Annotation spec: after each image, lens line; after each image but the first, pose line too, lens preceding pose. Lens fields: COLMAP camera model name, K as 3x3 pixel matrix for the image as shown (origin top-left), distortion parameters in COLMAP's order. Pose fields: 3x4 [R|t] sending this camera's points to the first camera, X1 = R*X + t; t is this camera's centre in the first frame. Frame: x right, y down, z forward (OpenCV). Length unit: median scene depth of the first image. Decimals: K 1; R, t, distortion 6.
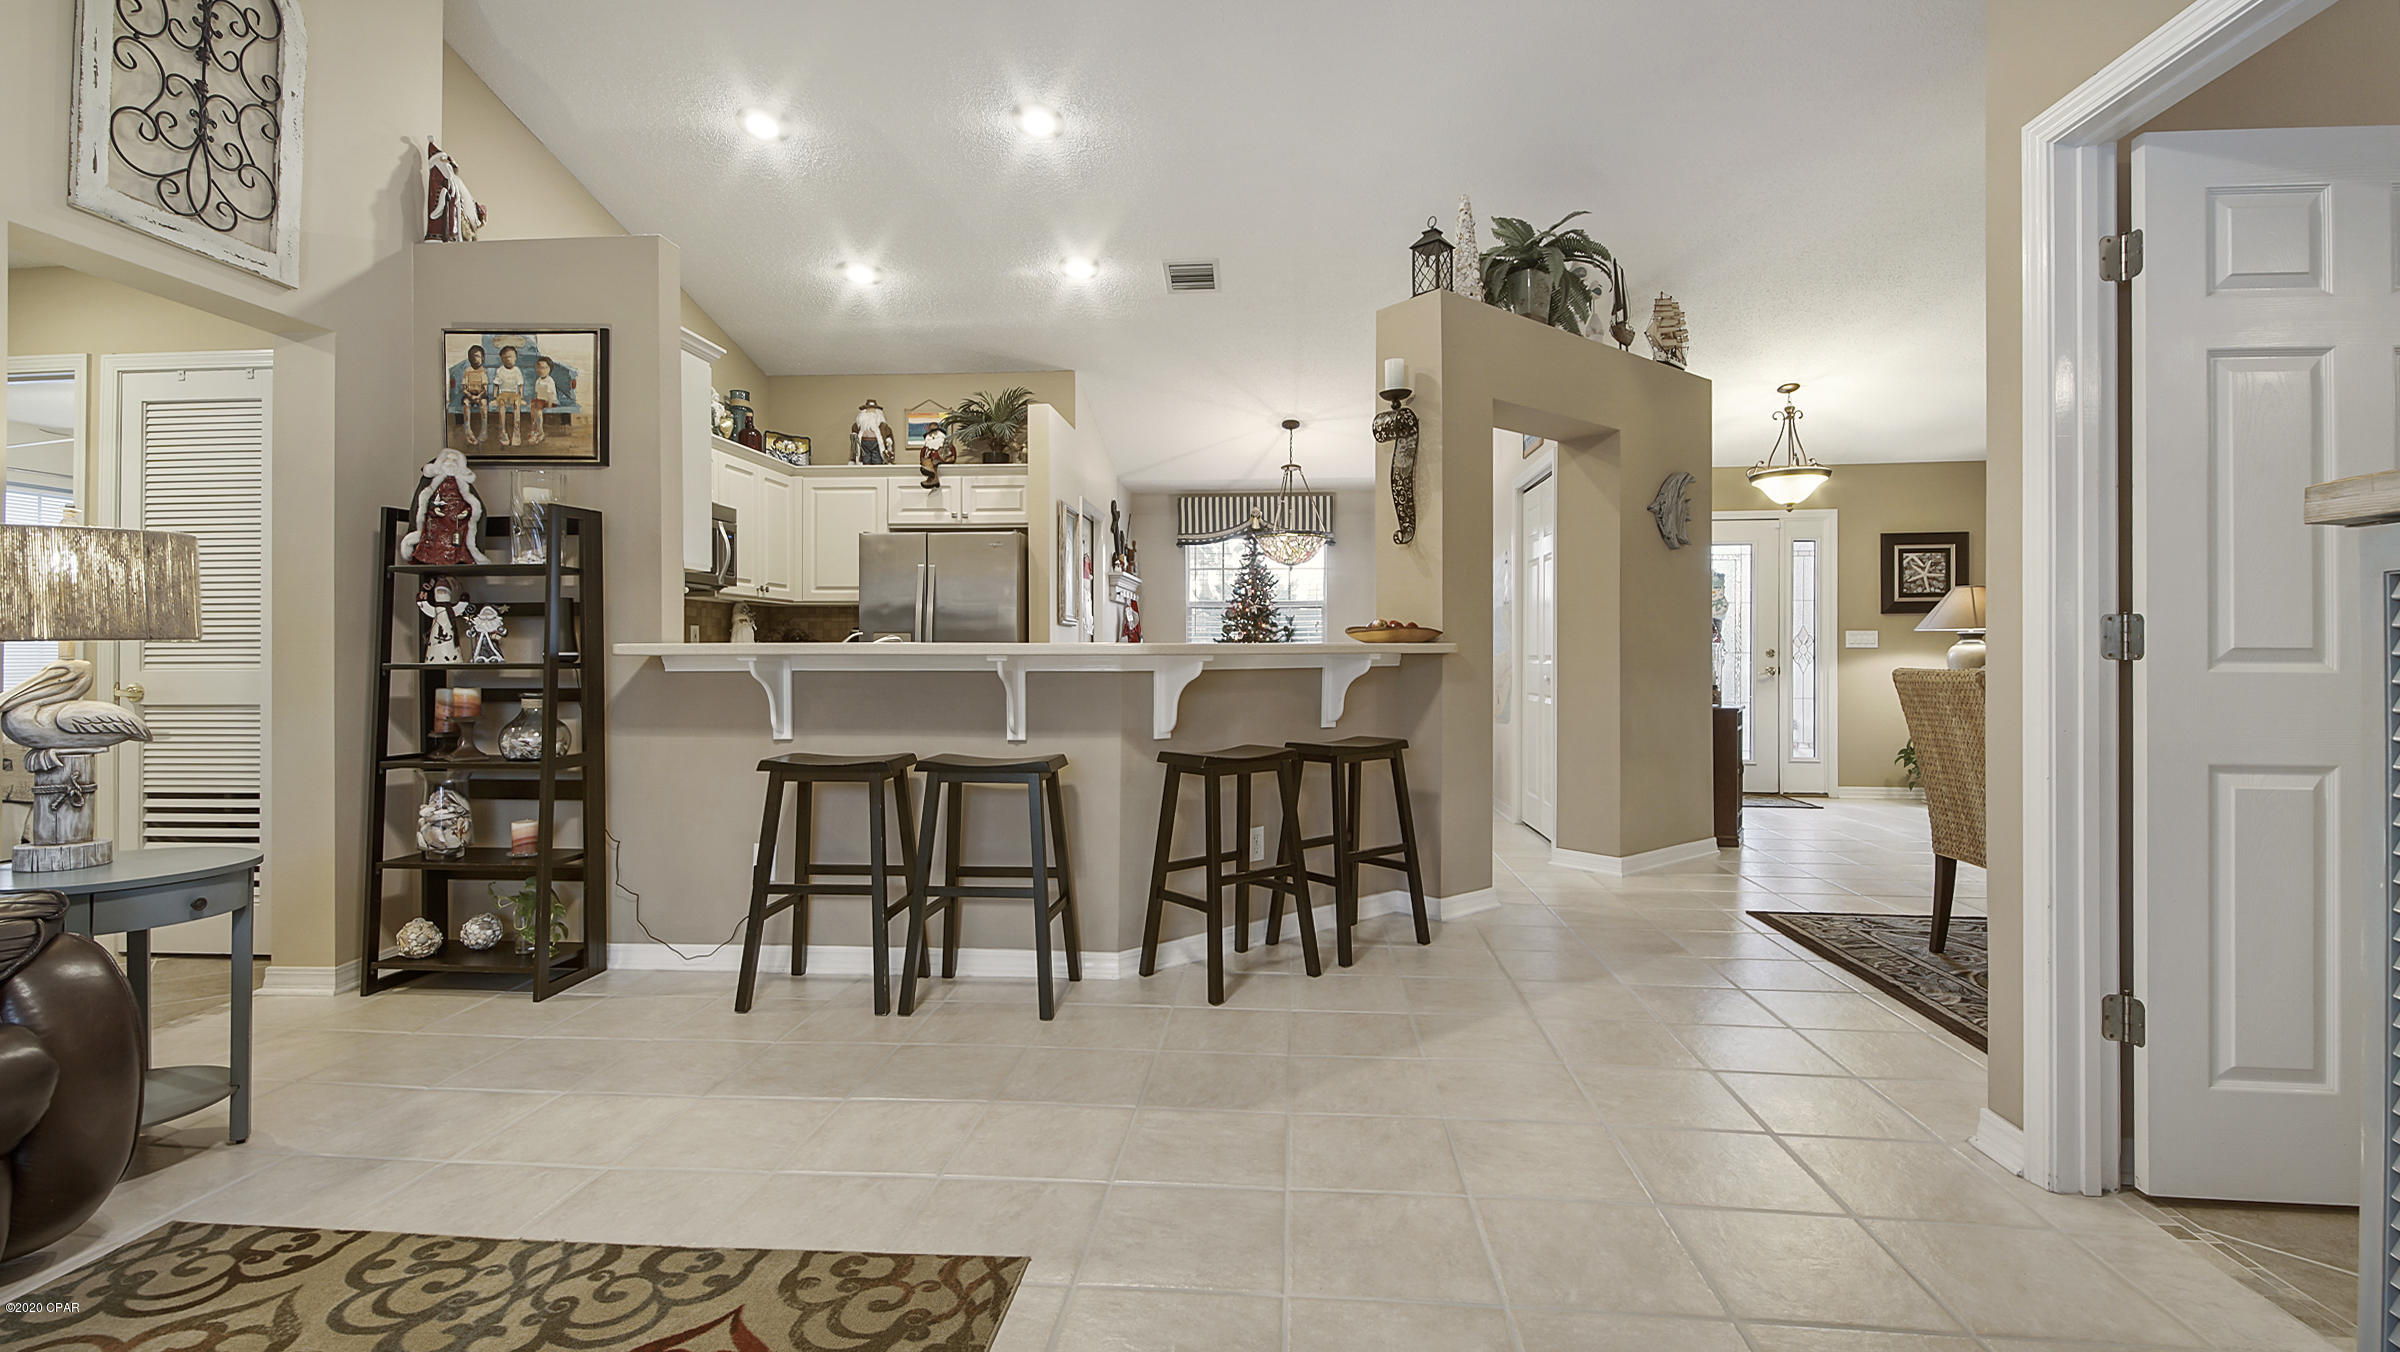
lens RADIAL K [[1056.6, 0, 1205.0], [0, 1056.6, 653.3], [0, 0, 1]] dist [0.039390, -0.022903]
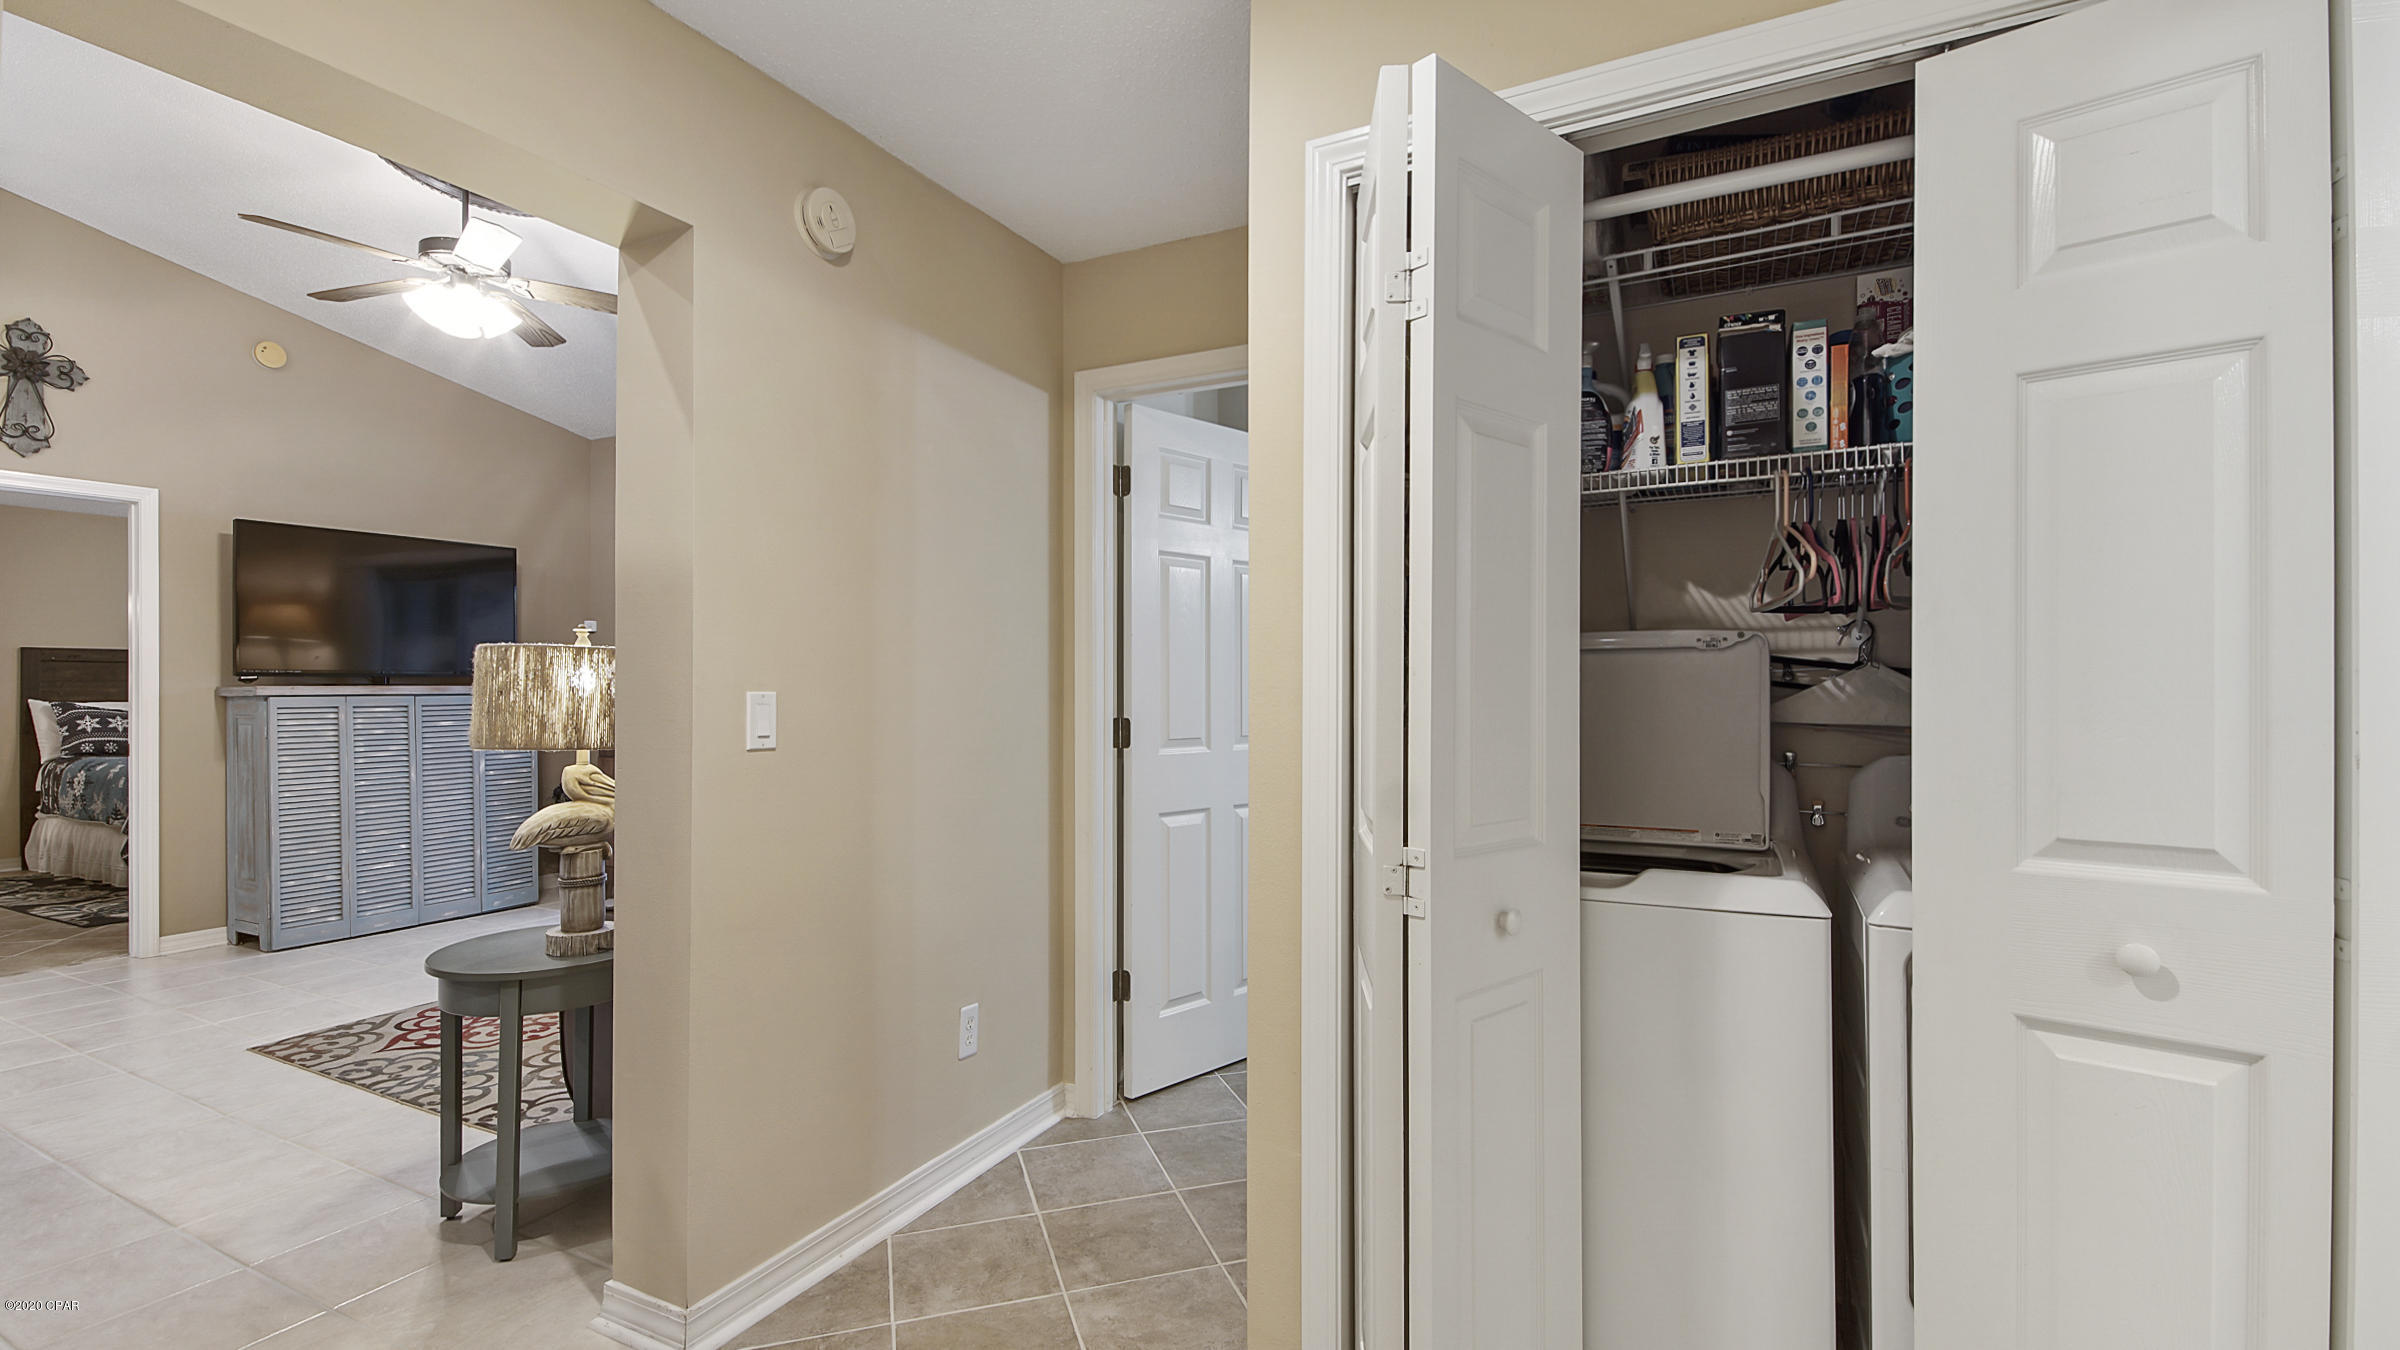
lens RADIAL K [[1059.4, 0, 1184.4], [0, 1059.4, 686.0], [0, 0, 1]] dist [0.039337, -0.022215]
pose [[-0.918090, 0.000822, 0.396372, -2.047094], [-0.001676, 0.999981, -0.005956, -0.064520], [-0.396369, -0.006133, -0.918071, 1.744630]]
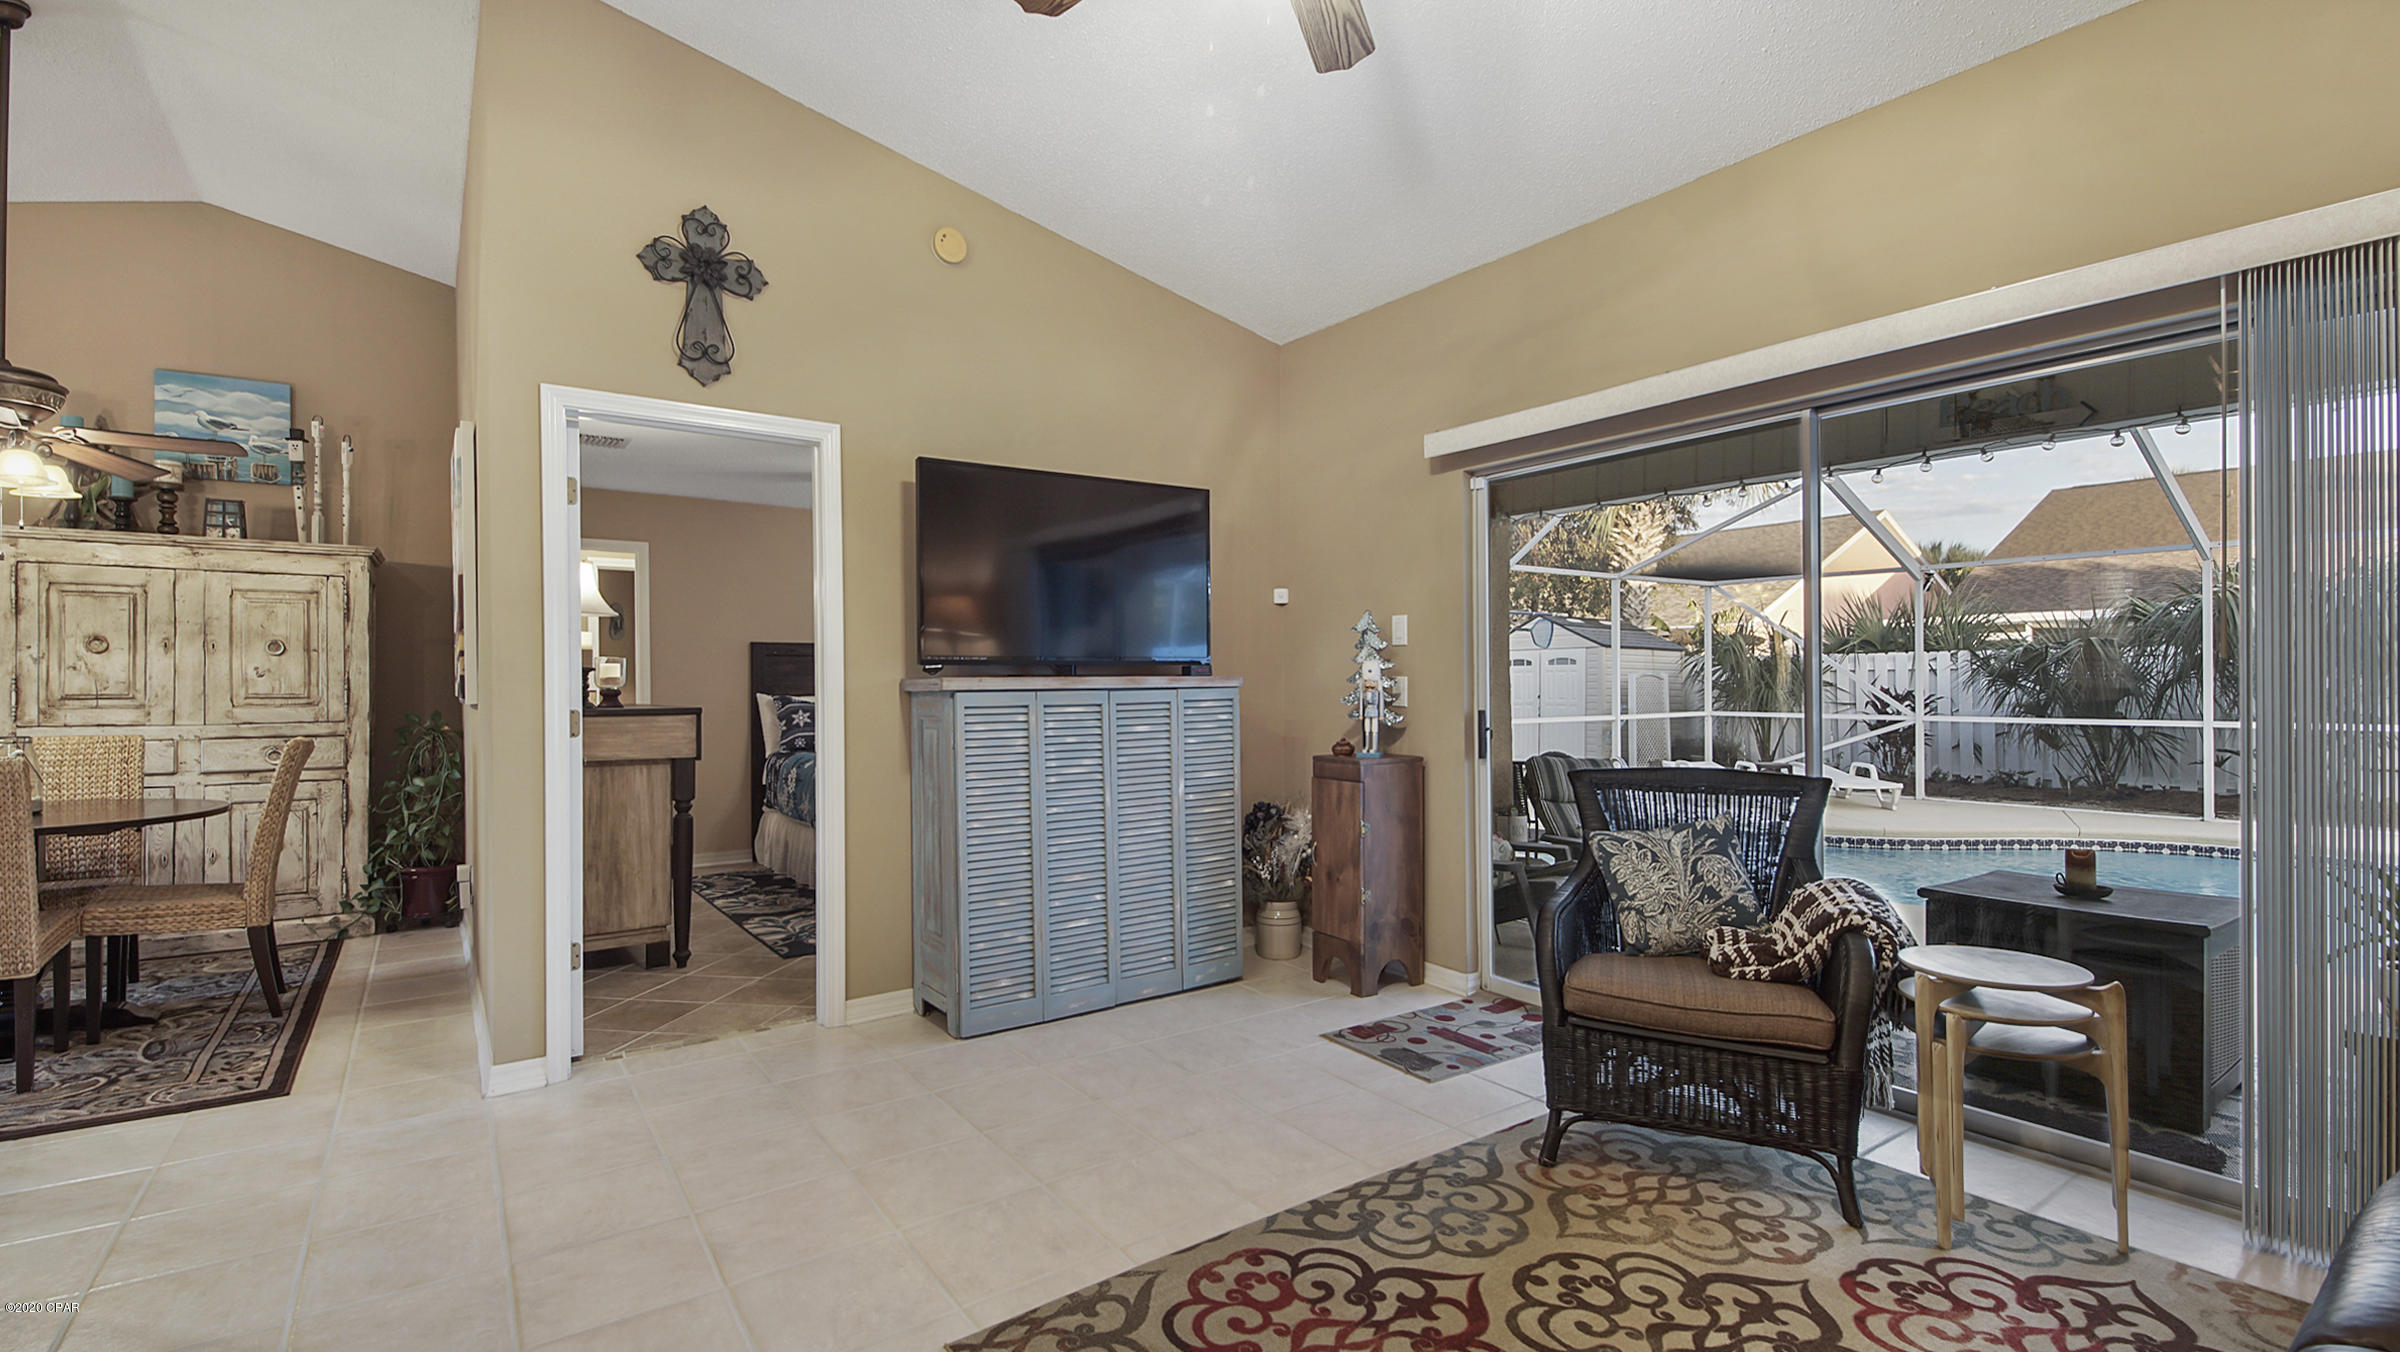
lens RADIAL K [[1059.4, 0, 1184.4], [0, 1059.4, 687.0], [0, 0, 1]] dist [0.039337, -0.022215]
pose [[-0.637115, -0.000806, 0.770768, -0.922076], [0.002703, 0.999991, 0.003280, -0.064373], [-0.770764, 0.004173, -0.637107, 1.223725]]
